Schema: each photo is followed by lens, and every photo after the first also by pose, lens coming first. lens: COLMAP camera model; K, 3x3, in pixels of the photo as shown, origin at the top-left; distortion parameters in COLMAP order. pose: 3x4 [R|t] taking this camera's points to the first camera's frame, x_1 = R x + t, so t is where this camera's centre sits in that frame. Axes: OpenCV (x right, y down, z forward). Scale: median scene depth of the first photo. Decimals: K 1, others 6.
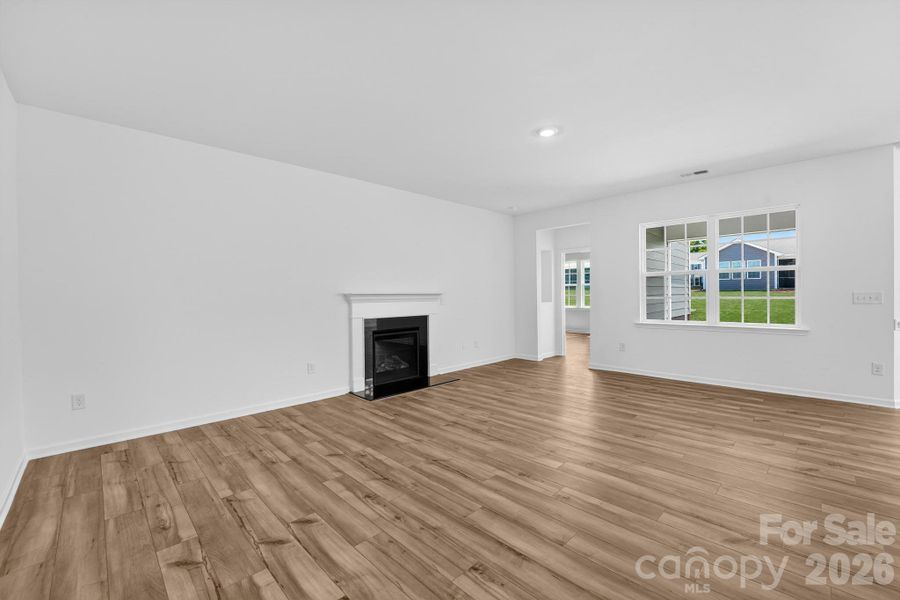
lens RADIAL K [[365.9, 0, 455.3], [0, 365.9, 301.0], [0, 0, 1]] dist [-0.000535, 0.000031]
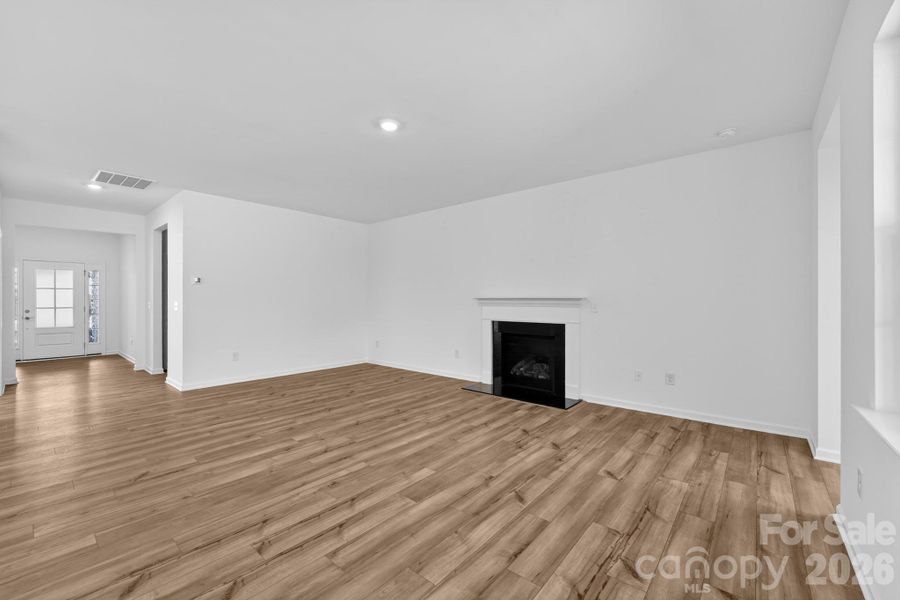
lens RADIAL K [[365.9, 0, 455.3], [0, 365.9, 301.0], [0, 0, 1]] dist [-0.000535, 0.000031]
pose [[0.085995, 0.010323, -0.996242, 1.079055], [-0.007532, 0.999924, 0.009711, -0.029648], [0.996267, 0.006669, 0.086067, 0.980604]]
